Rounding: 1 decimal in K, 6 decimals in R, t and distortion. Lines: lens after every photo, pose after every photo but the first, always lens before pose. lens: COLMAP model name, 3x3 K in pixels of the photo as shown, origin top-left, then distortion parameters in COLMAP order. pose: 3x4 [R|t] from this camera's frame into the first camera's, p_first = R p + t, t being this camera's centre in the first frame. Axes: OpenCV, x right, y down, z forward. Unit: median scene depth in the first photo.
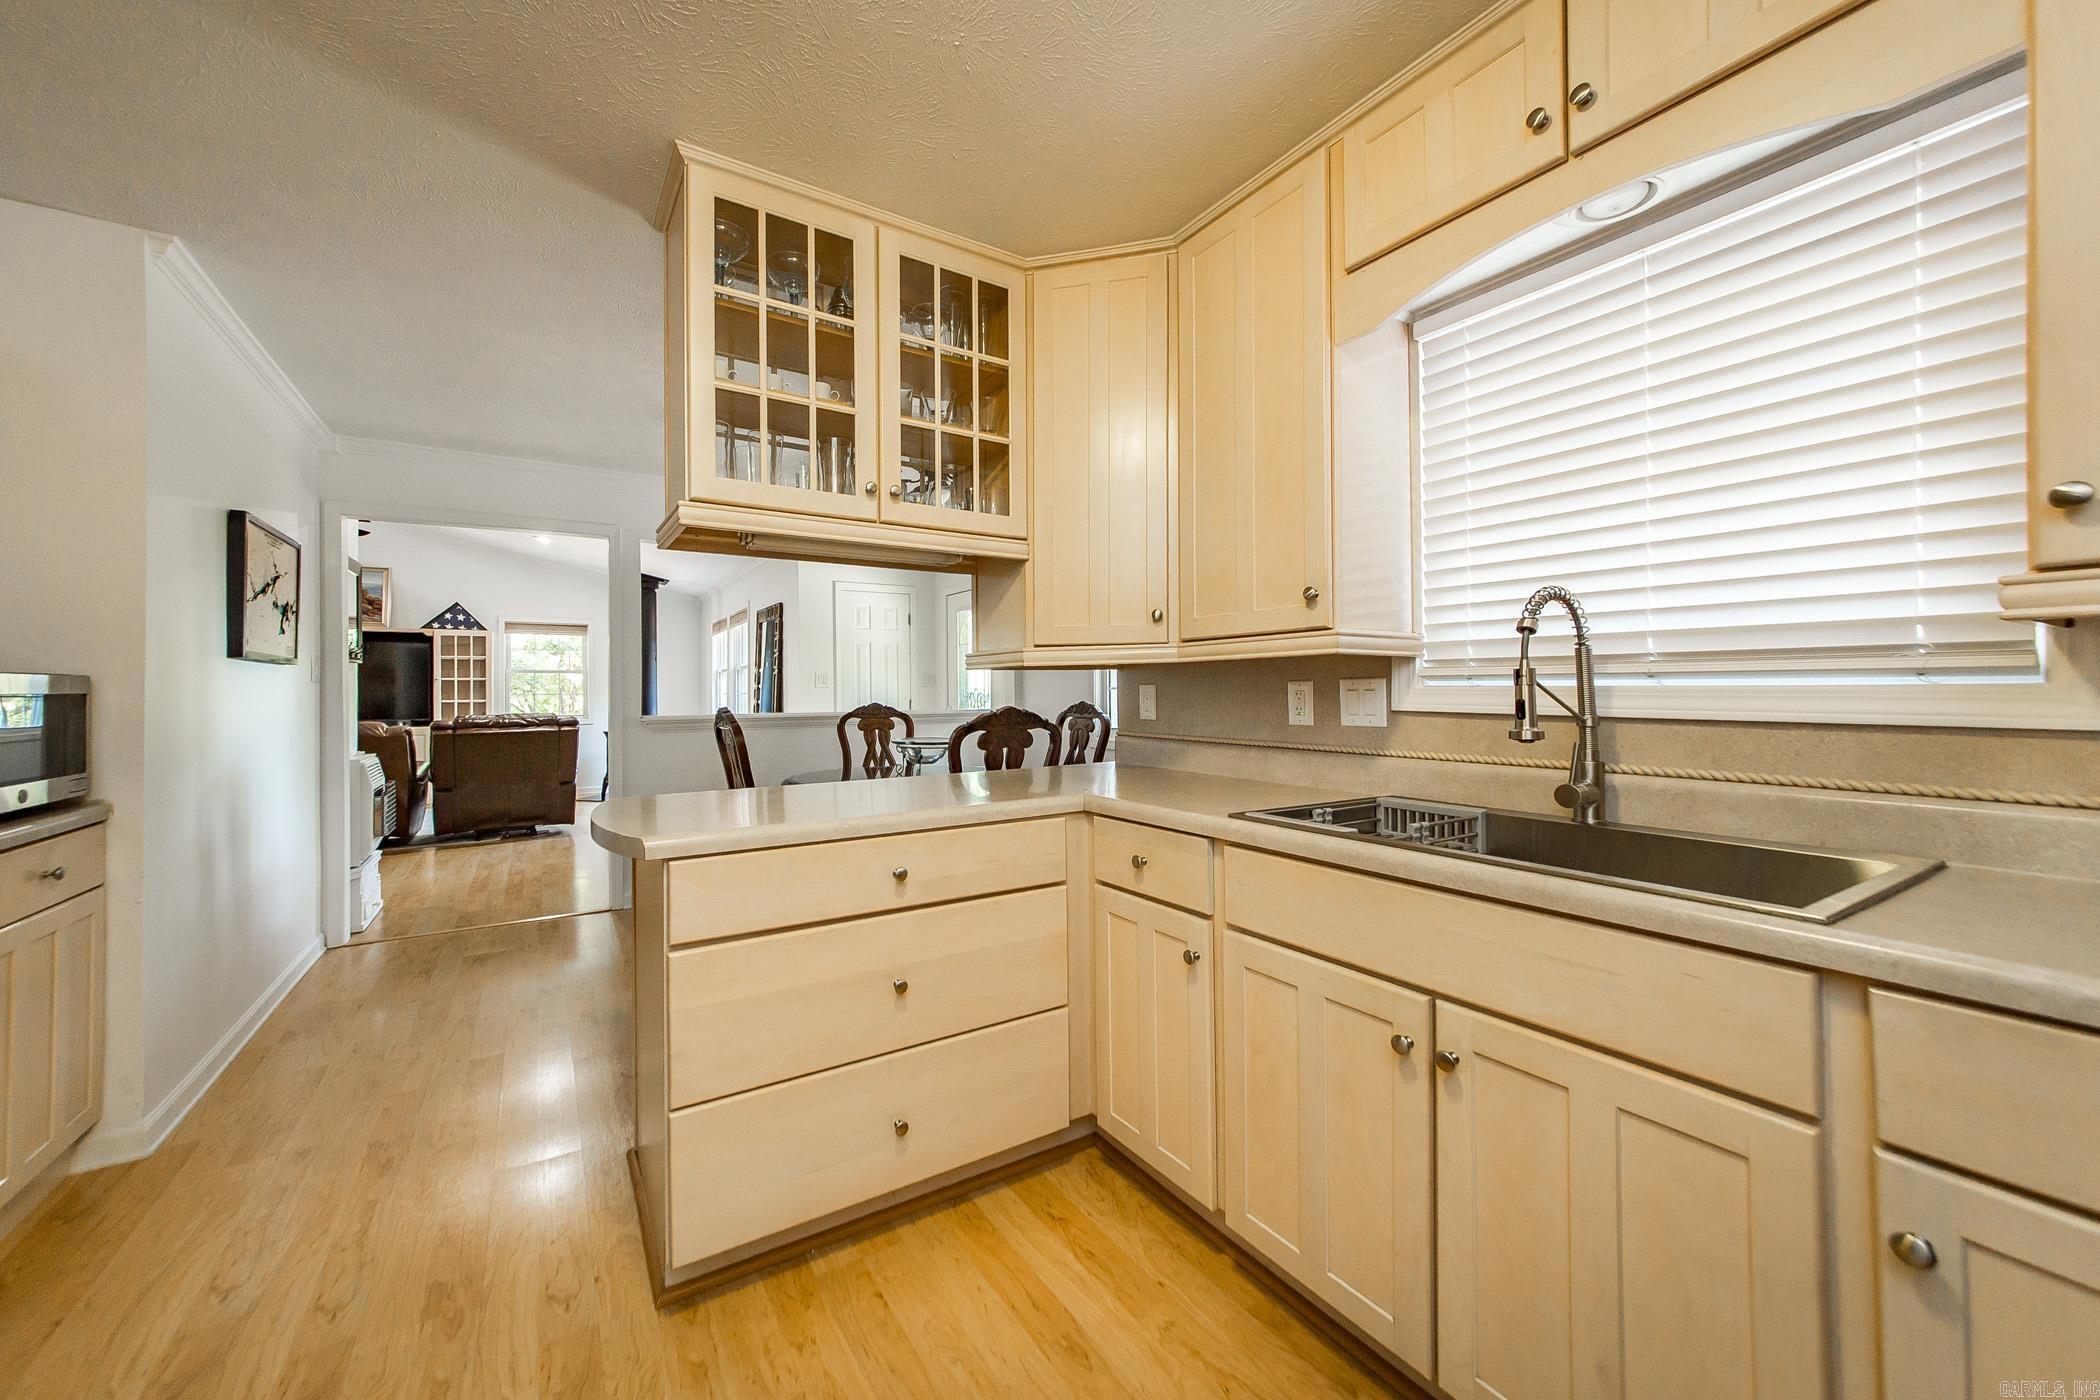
lens RADIAL K [[762.9, 0, 1021.4], [0, 762.9, 695.8], [0, 0, 1]] dist [-0.028135, 0.006672]
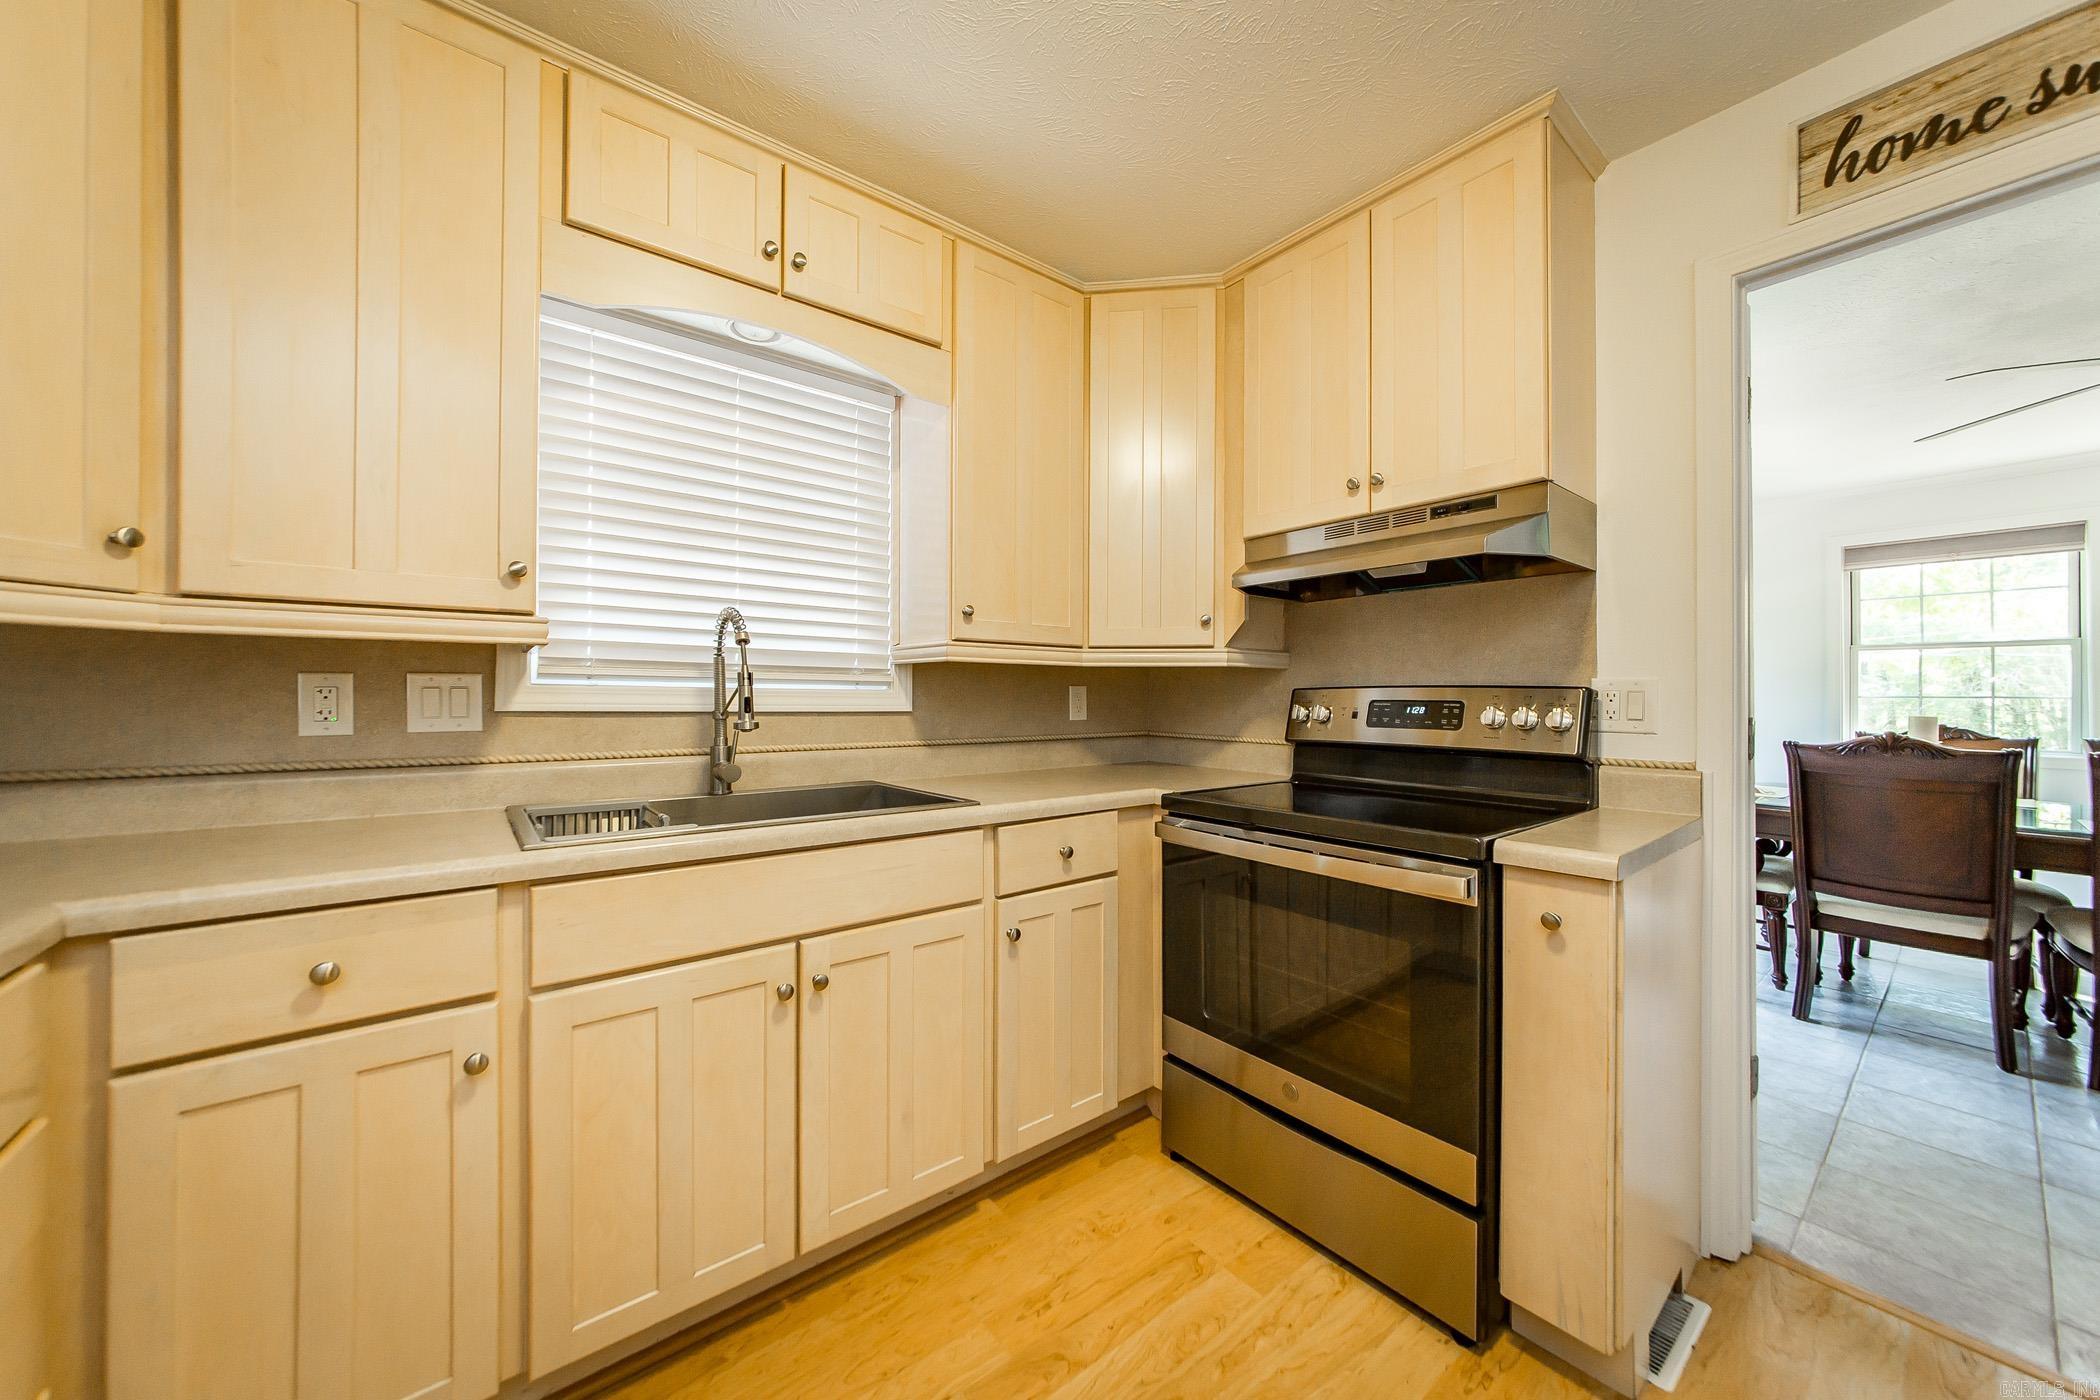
lens RADIAL K [[763.3, 0, 996.4], [0, 763.3, 706.5], [0, 0, 1]] dist [-0.028376, 0.010425]
pose [[-0.115767, -0.008761, 0.993238, -0.606702], [0.000081, 0.999961, 0.008829, 0.007770], [-0.993276, 0.001102, -0.115762, 0.701498]]
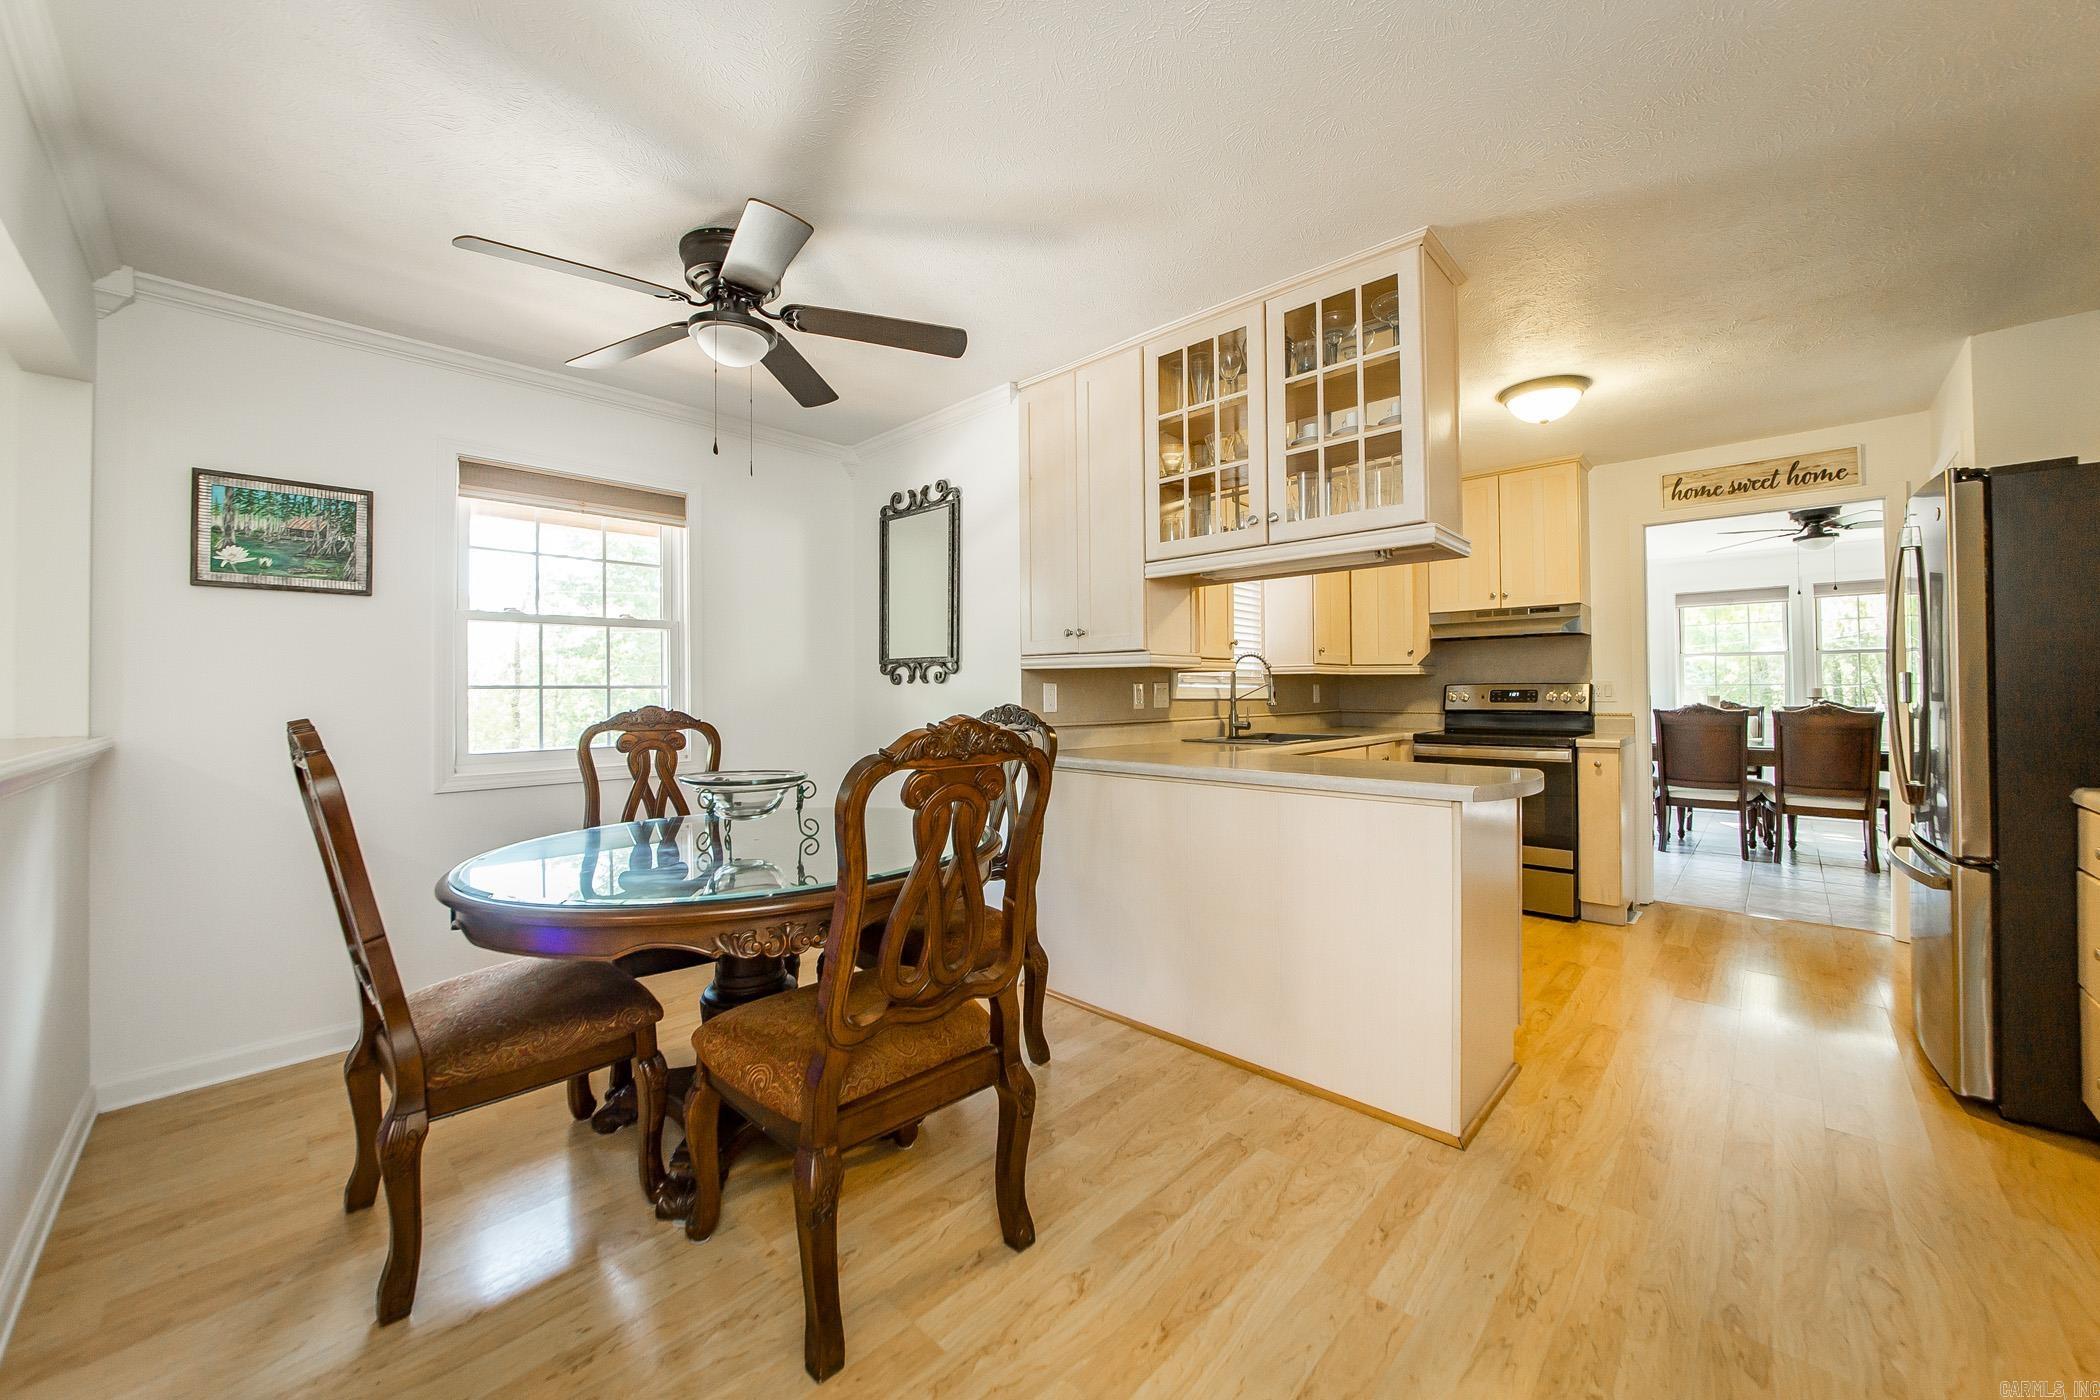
lens RADIAL K [[762.9, 0, 1021.4], [0, 762.9, 695.8], [0, 0, 1]] dist [-0.028135, 0.006672]
pose [[-0.245517, -0.003093, 0.969387, -1.836949], [0.009419, 0.999940, 0.005577, -0.002931], [-0.969347, 0.010500, -0.245473, 2.516901]]
